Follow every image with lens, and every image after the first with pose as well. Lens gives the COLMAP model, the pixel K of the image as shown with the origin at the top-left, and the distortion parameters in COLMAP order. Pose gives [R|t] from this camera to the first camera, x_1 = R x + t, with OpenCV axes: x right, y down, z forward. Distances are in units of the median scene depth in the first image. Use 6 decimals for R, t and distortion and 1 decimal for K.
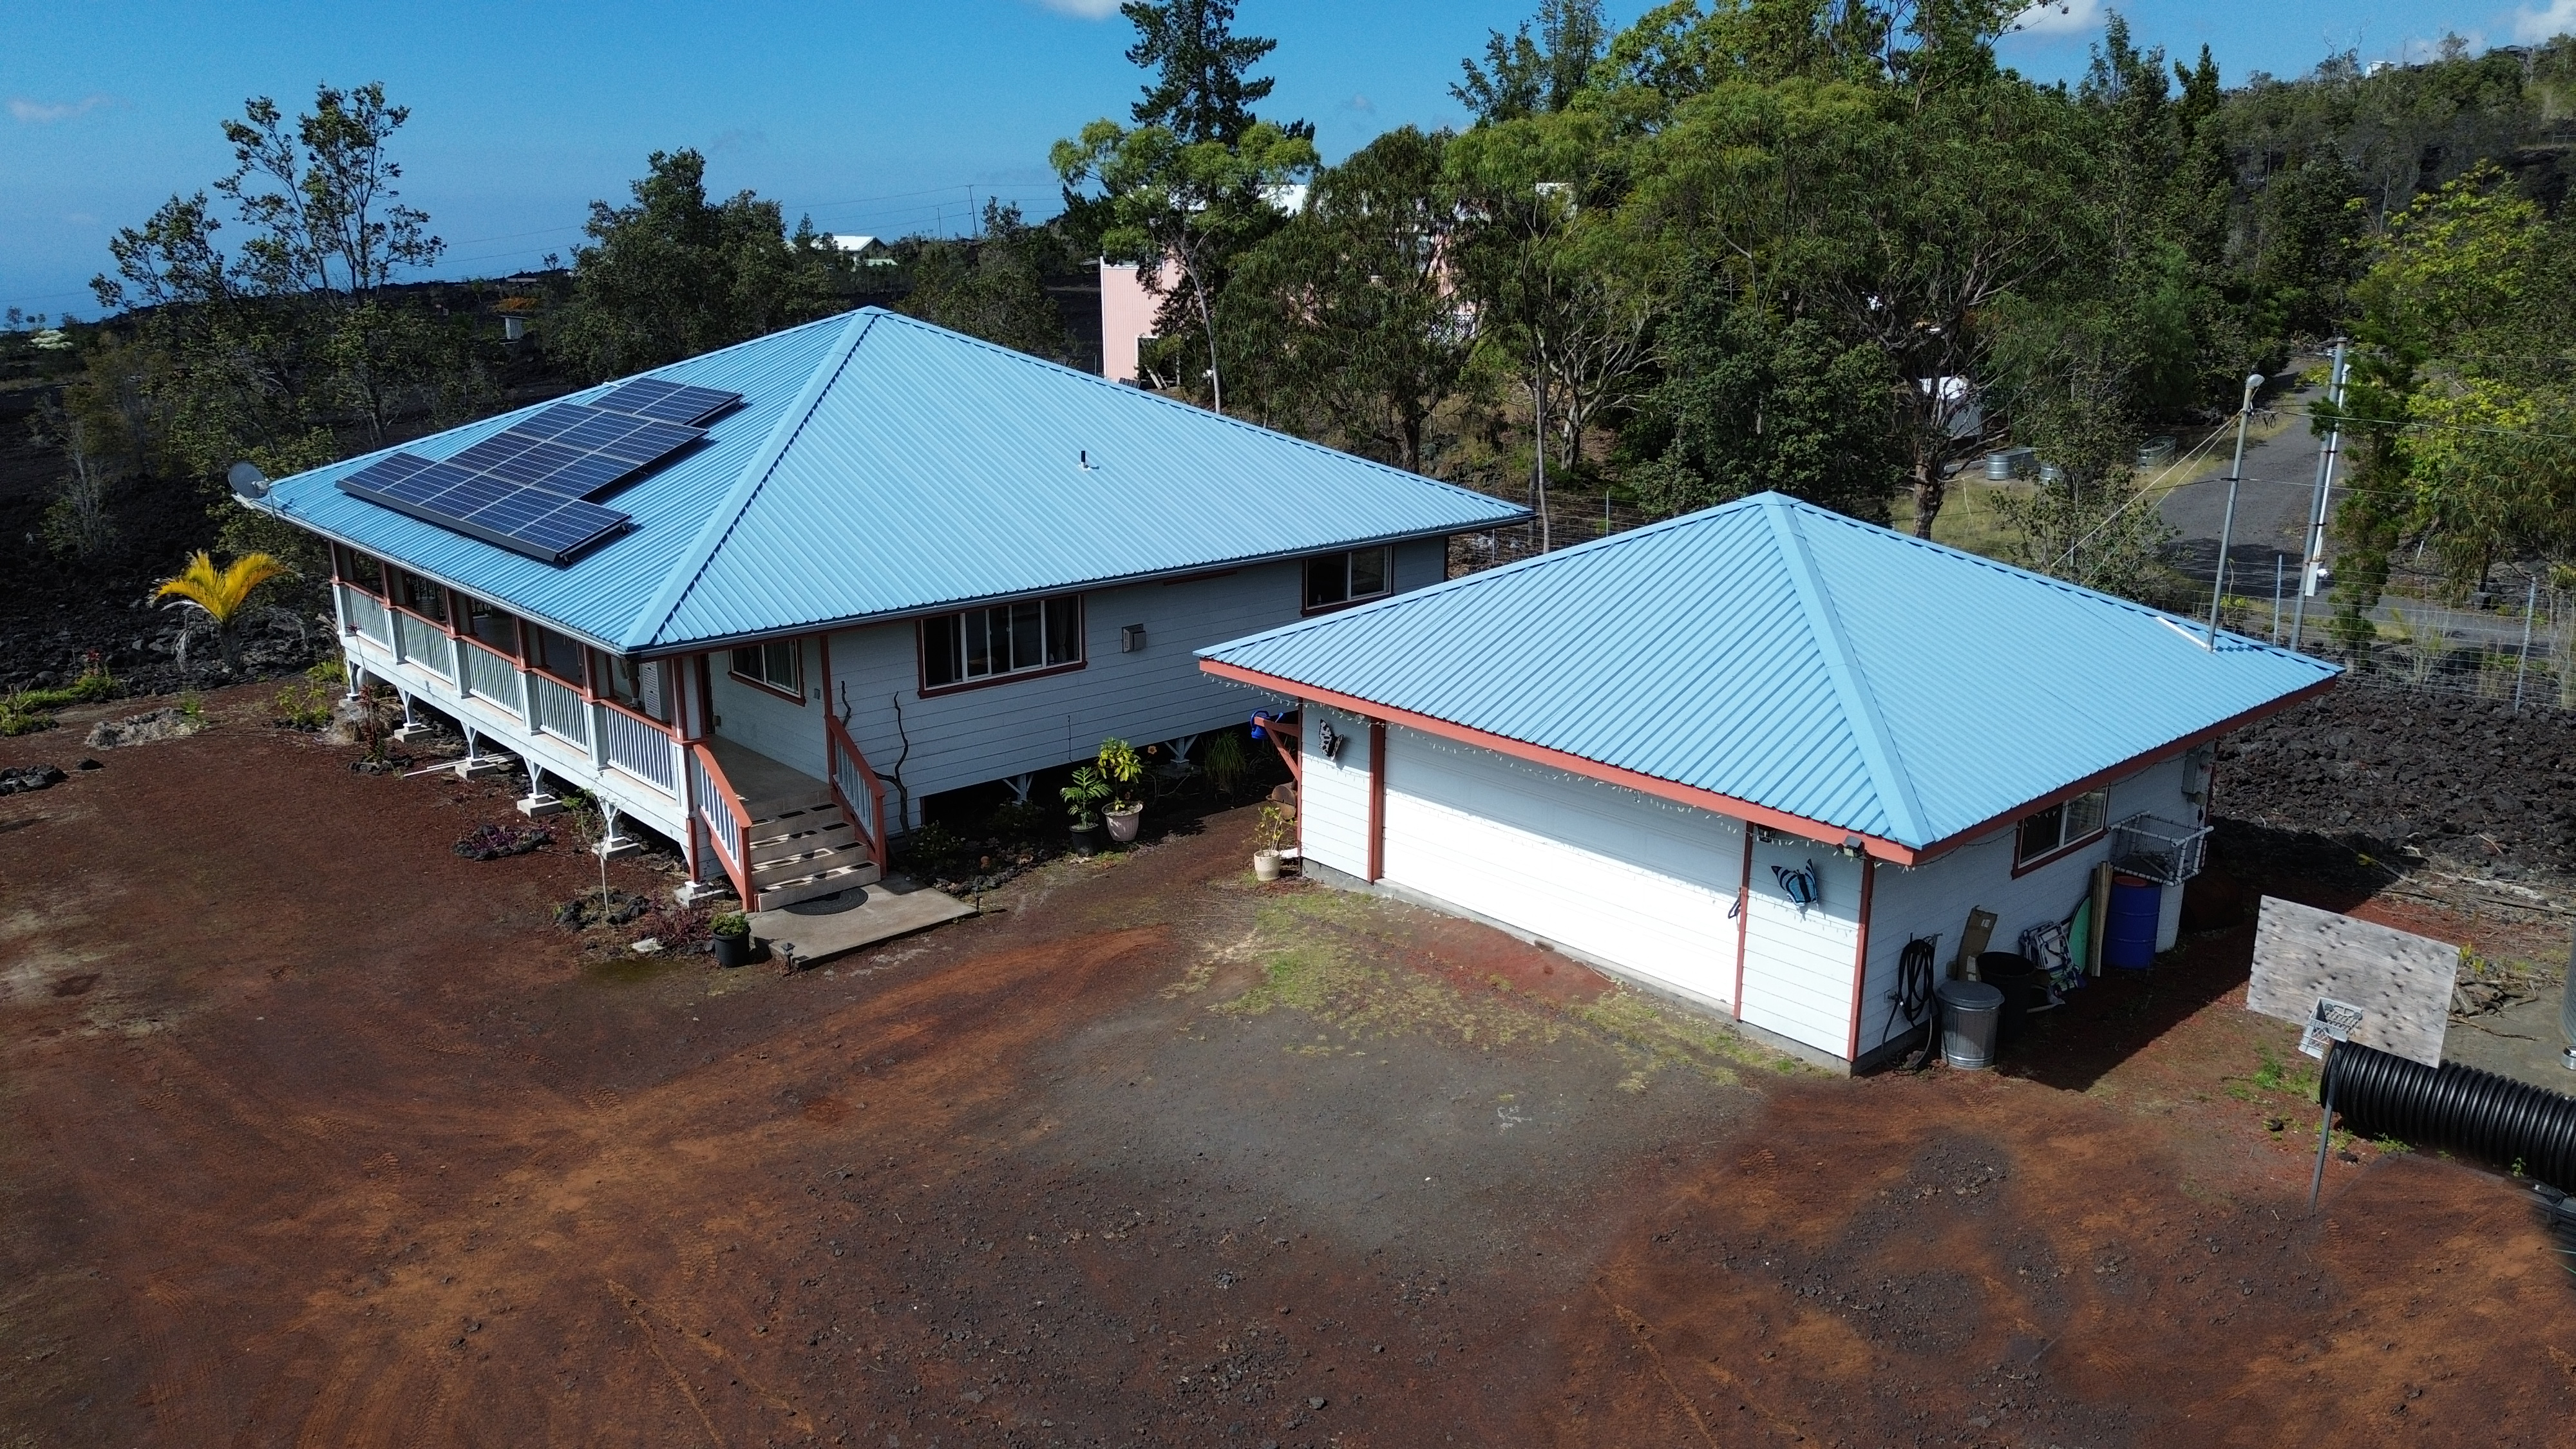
lens RADIAL K [[1859.7, 0, 1283.3], [0, 1859.7, 770.4], [0, 0, 1]] dist [0.055264, -0.004995]
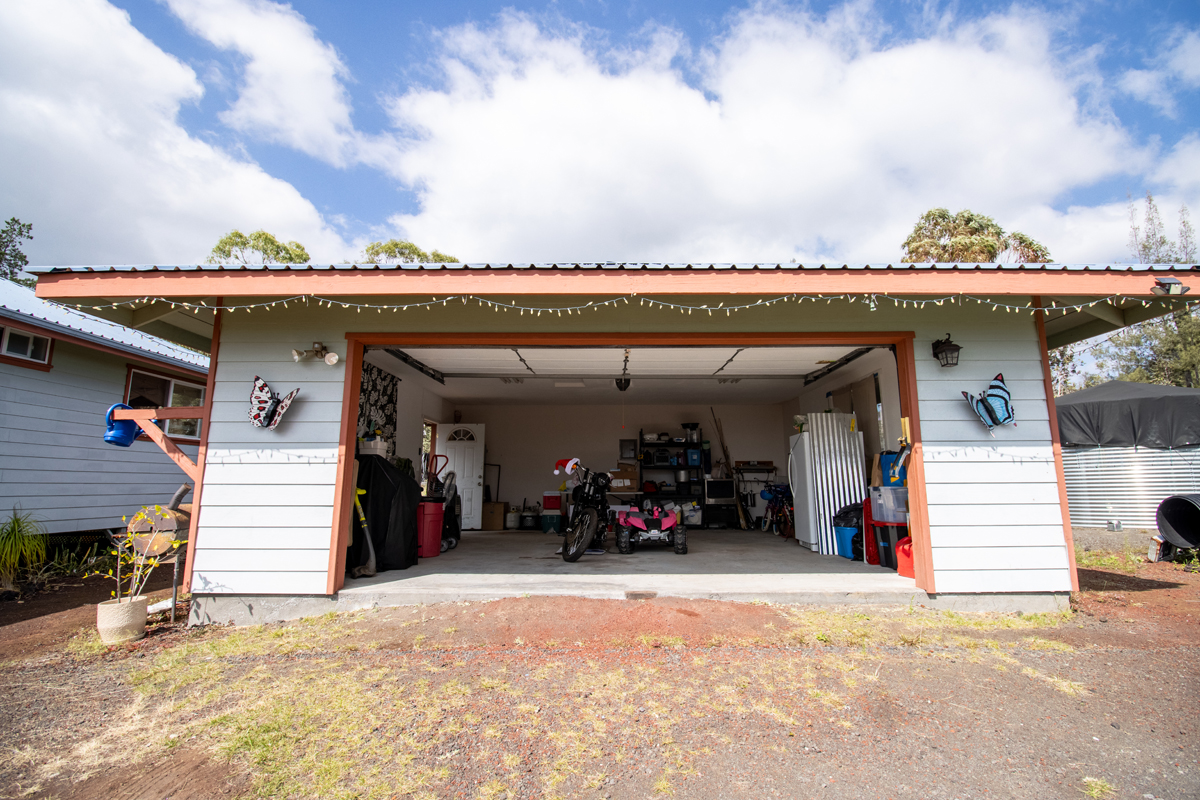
lens RADIAL K [[560.8, 0, 612.3], [0, 560.8, 392.4], [0, 0, 1]] dist [0.003560, -0.016196]
pose [[0.668337, 0.122264, 0.733742, -0.048454], [0.214081, 0.913052, -0.347140, 0.085998], [-0.712387, 0.389087, 0.584052, 0.752891]]
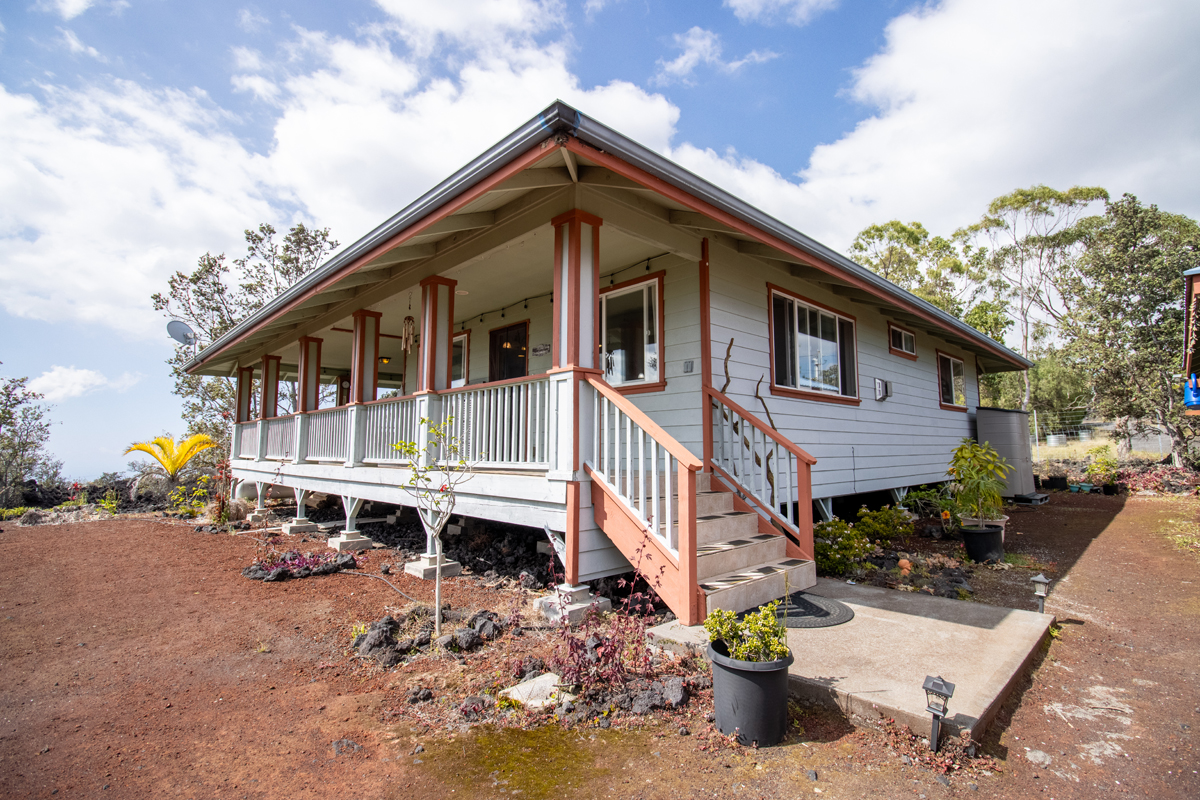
lens RADIAL K [[560.8, 0, 612.3], [0, 560.8, 392.4], [0, 0, 1]] dist [0.003560, -0.016196]
pose [[0.999067, -0.004203, 0.042978, -0.311185], [0.020529, 0.921828, -0.387055, 0.074901], [-0.037992, 0.387576, 0.921055, 0.795833]]
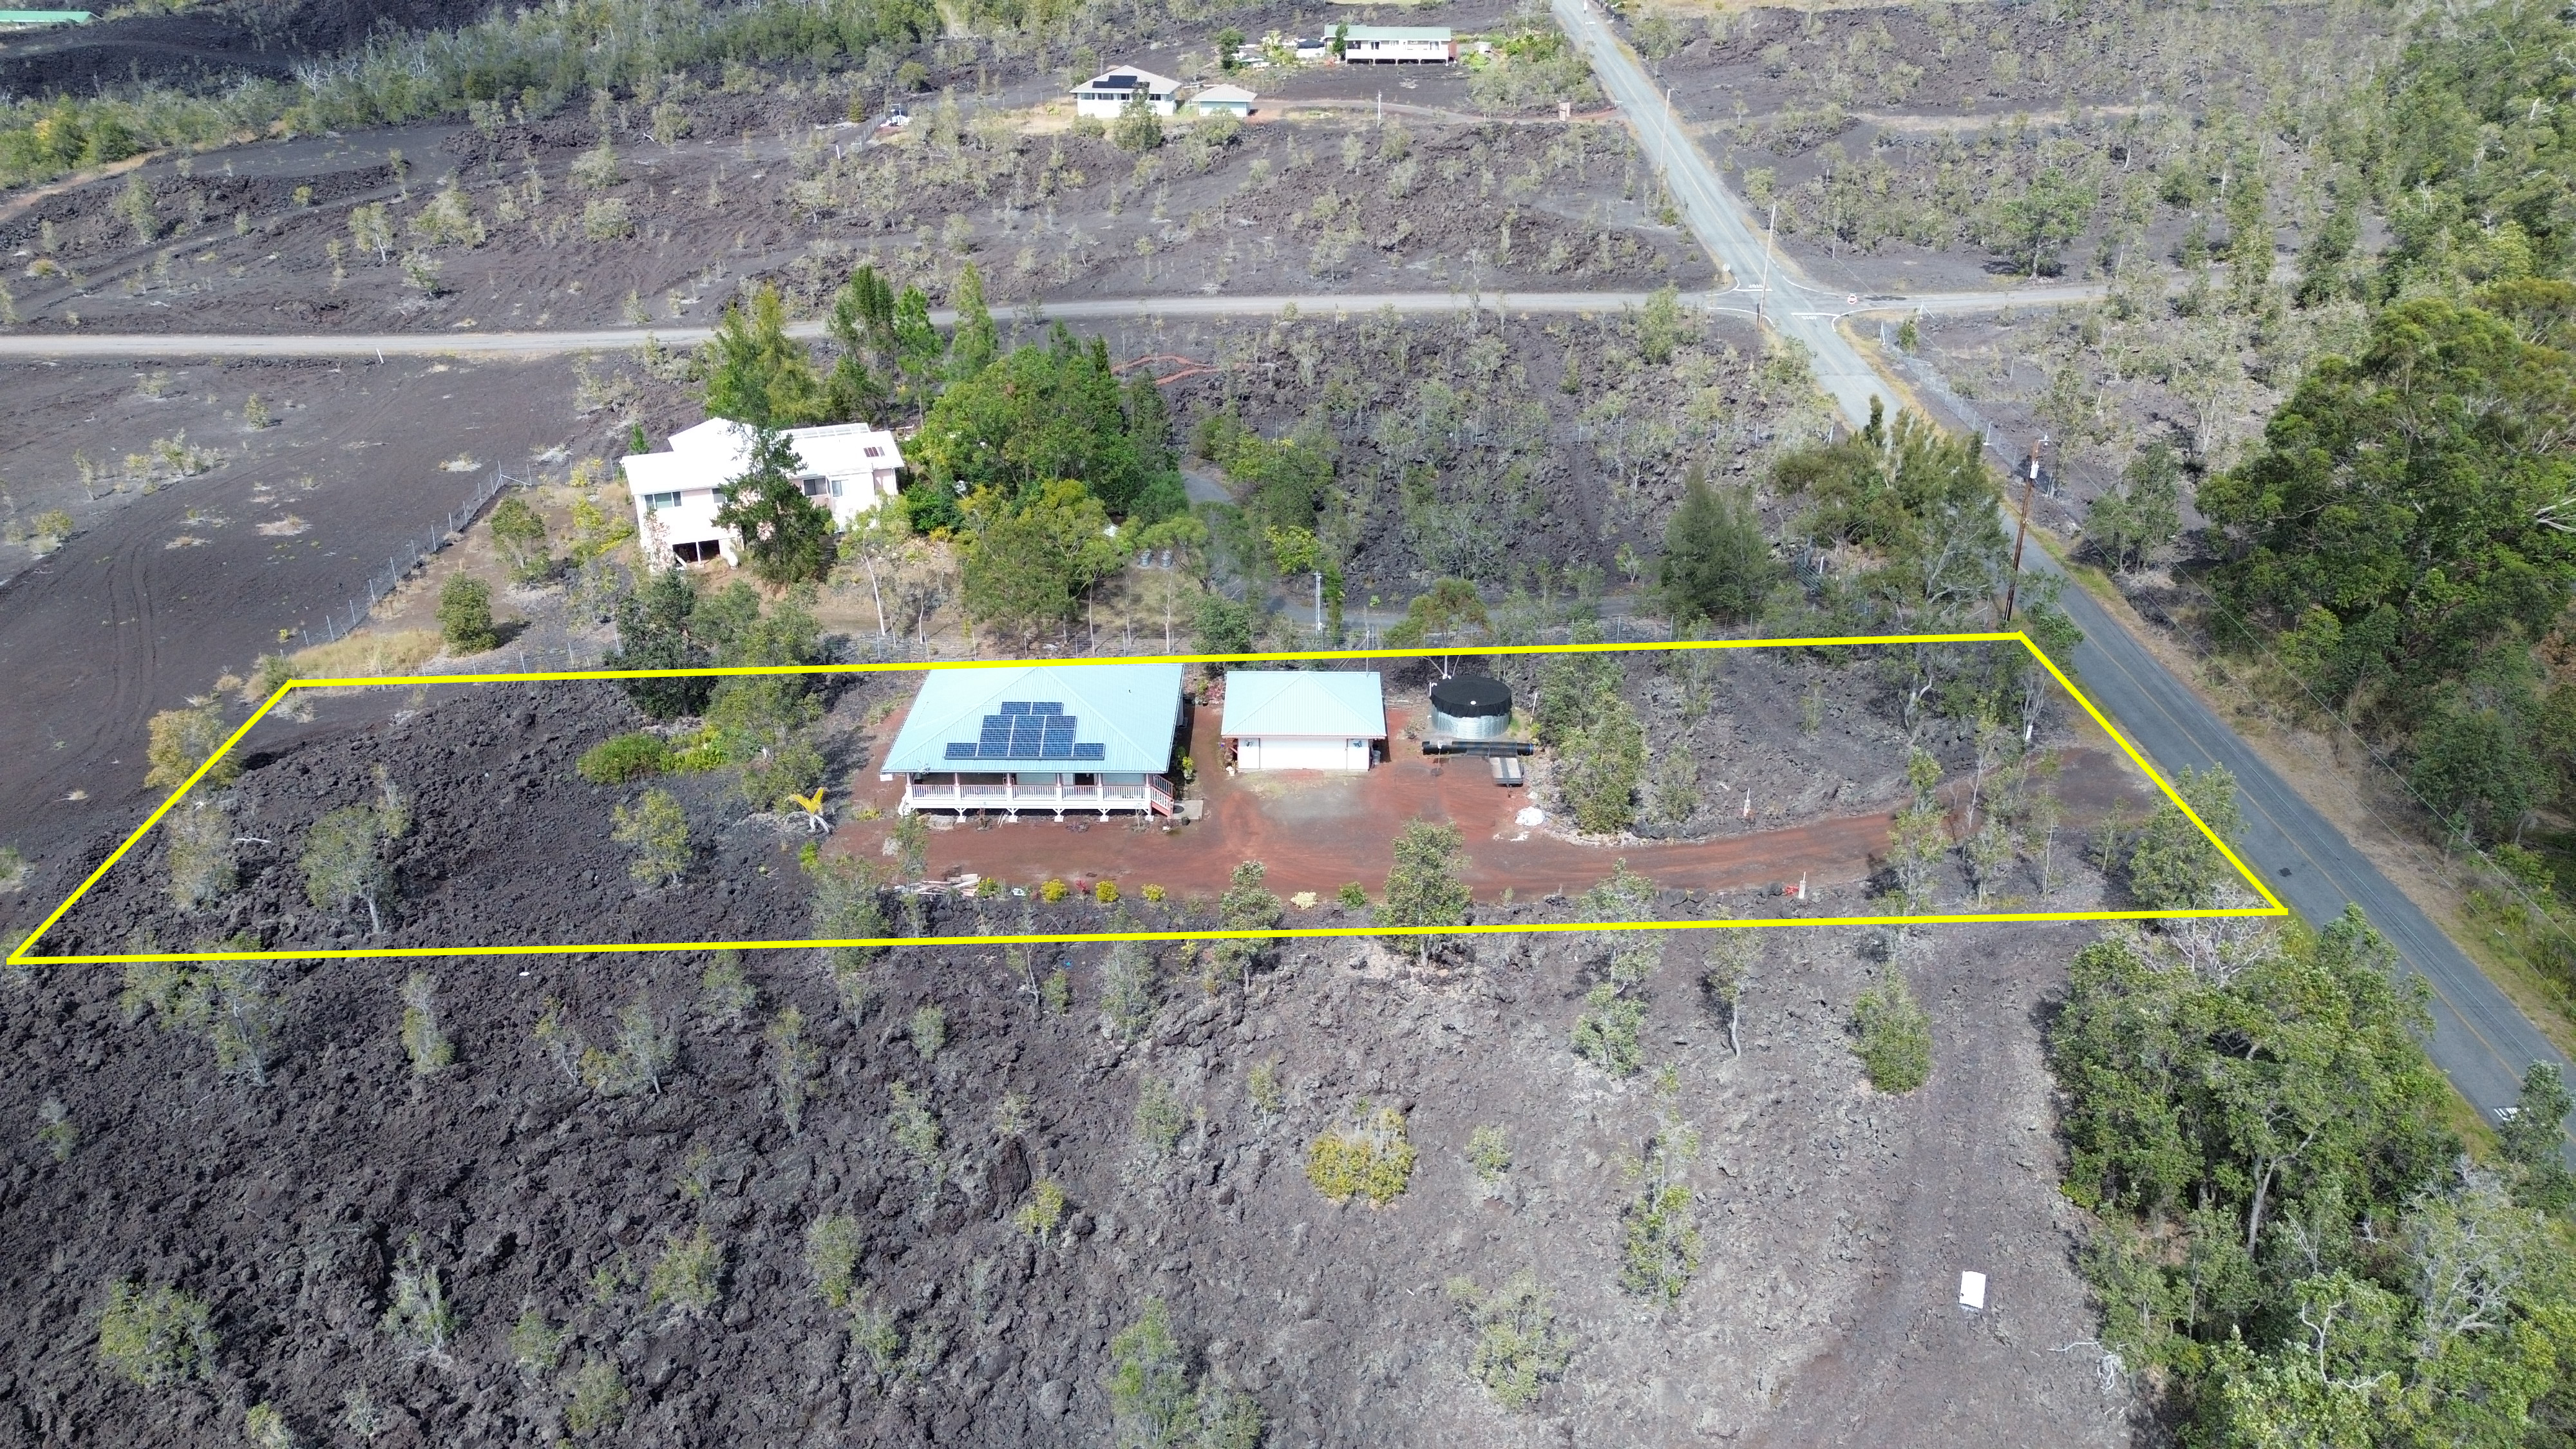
lens RADIAL K [[1859.7, 0, 1283.3], [0, 1859.7, 770.4], [0, 0, 1]] dist [0.055264, -0.004995]
pose [[0.675082, -0.317791, 0.665788, -3.075051], [0.214905, 0.948037, 0.234608, -1.035543], [-0.705748, -0.015299, 0.708298, -2.419592]]
